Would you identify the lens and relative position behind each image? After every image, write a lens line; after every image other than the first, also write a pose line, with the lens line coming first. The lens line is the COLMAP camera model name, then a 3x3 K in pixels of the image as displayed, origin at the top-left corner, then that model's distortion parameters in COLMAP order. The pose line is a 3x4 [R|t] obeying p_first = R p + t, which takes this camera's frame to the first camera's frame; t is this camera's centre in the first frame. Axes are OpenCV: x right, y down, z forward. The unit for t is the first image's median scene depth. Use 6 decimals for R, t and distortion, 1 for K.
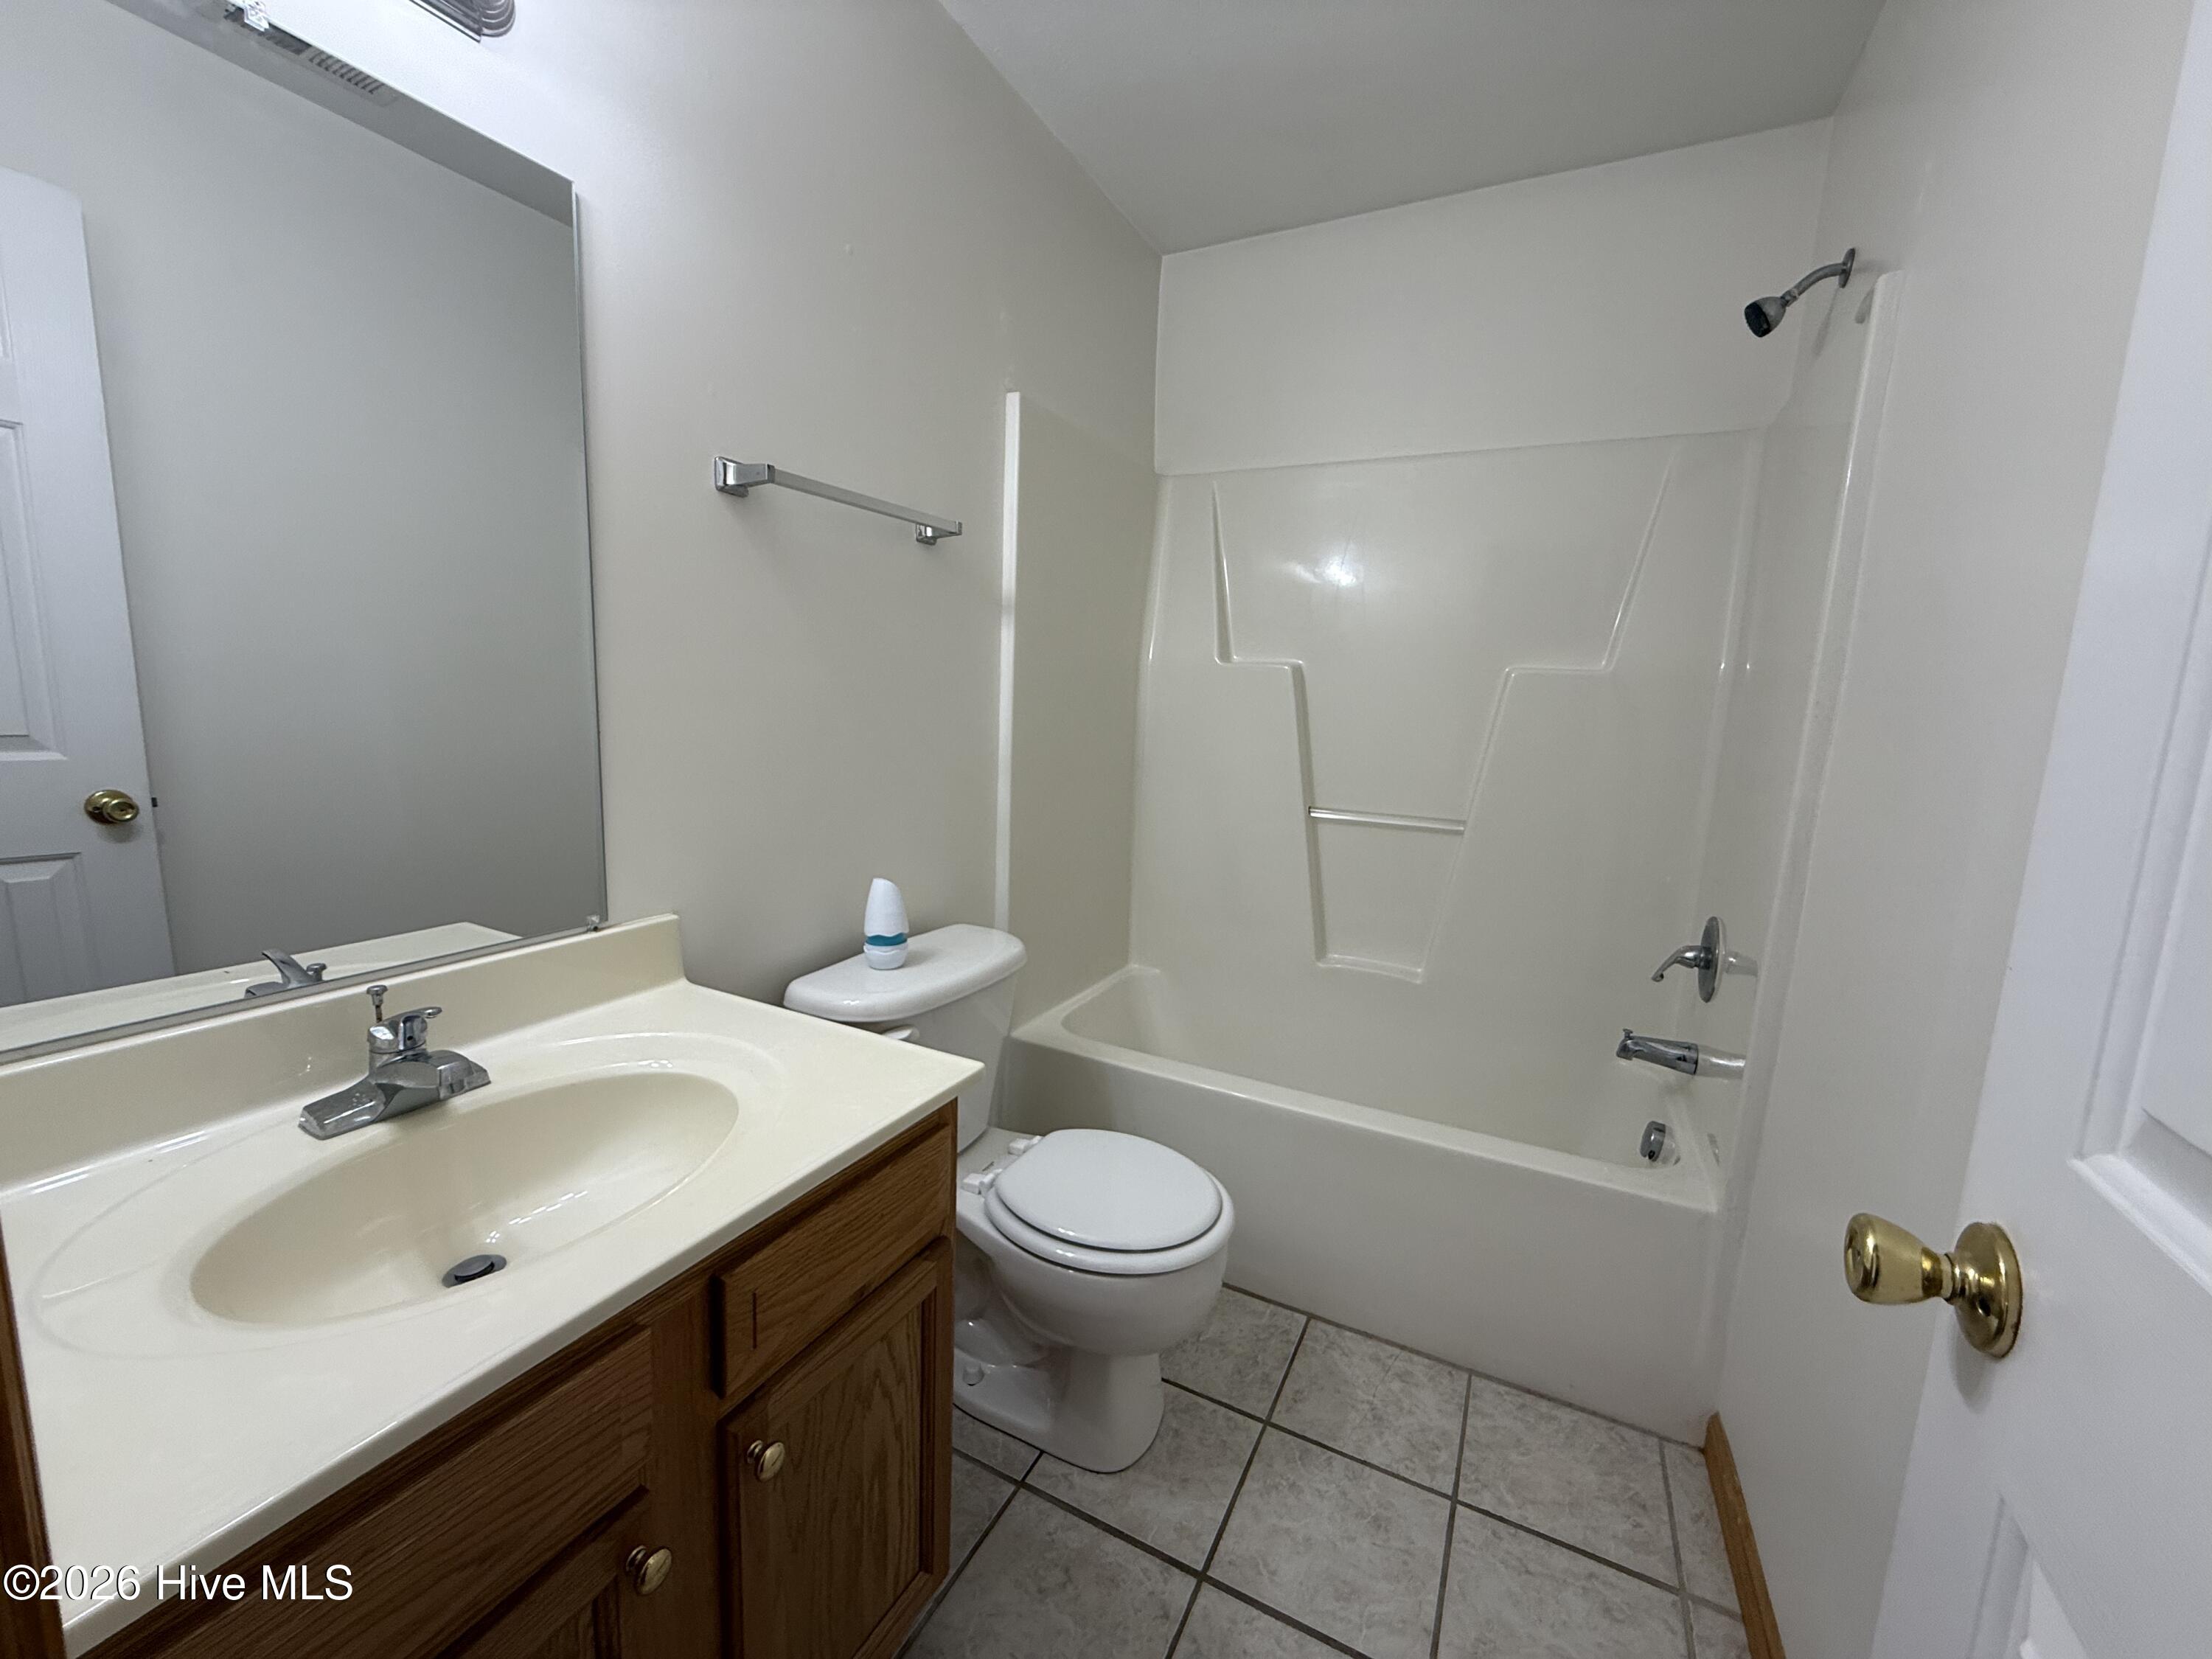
lens RADIAL K [[874.3, 0, 1106.0], [0, 874.3, 829.5], [0, 0, 1]] dist [0.022441, -0.000158]
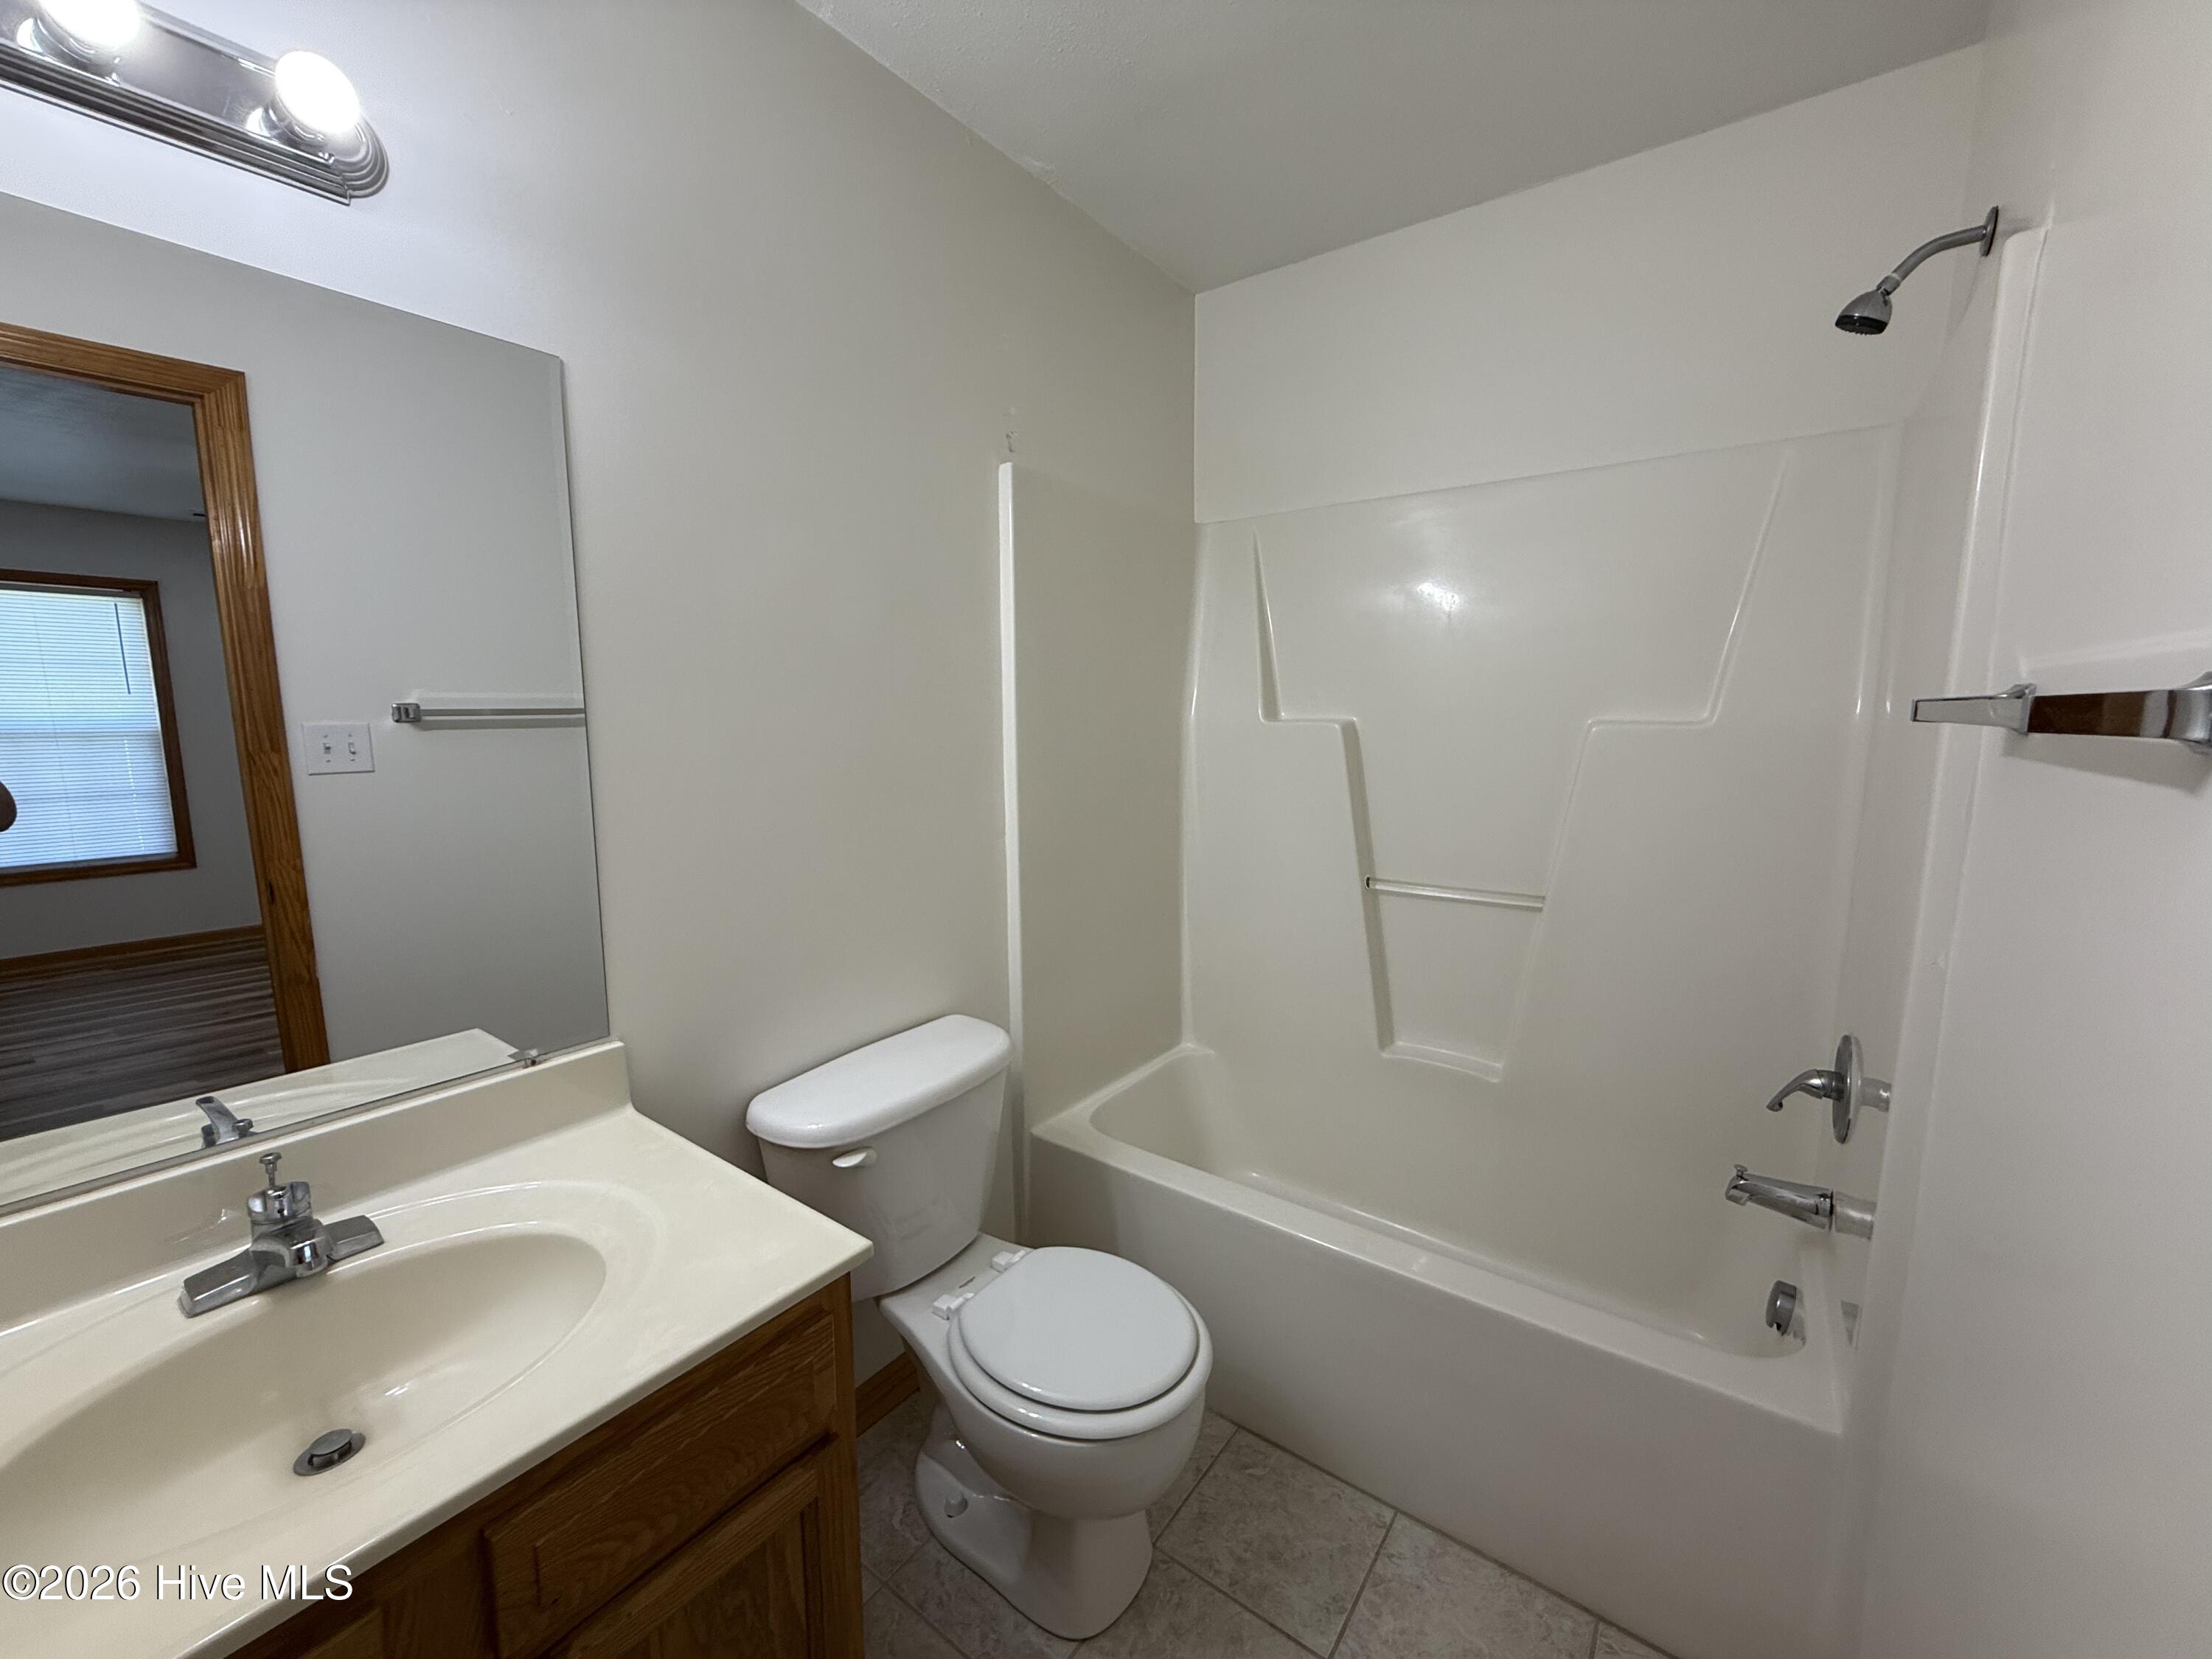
lens RADIAL K [[874.3, 0, 1106.0], [0, 874.3, 829.5], [0, 0, 1]] dist [0.022441, -0.000158]
pose [[0.985258, -0.018848, -0.170036, 0.184665], [0.015323, 0.999640, -0.022017, -0.093690], [0.170389, 0.019087, 0.985192, 0.092369]]
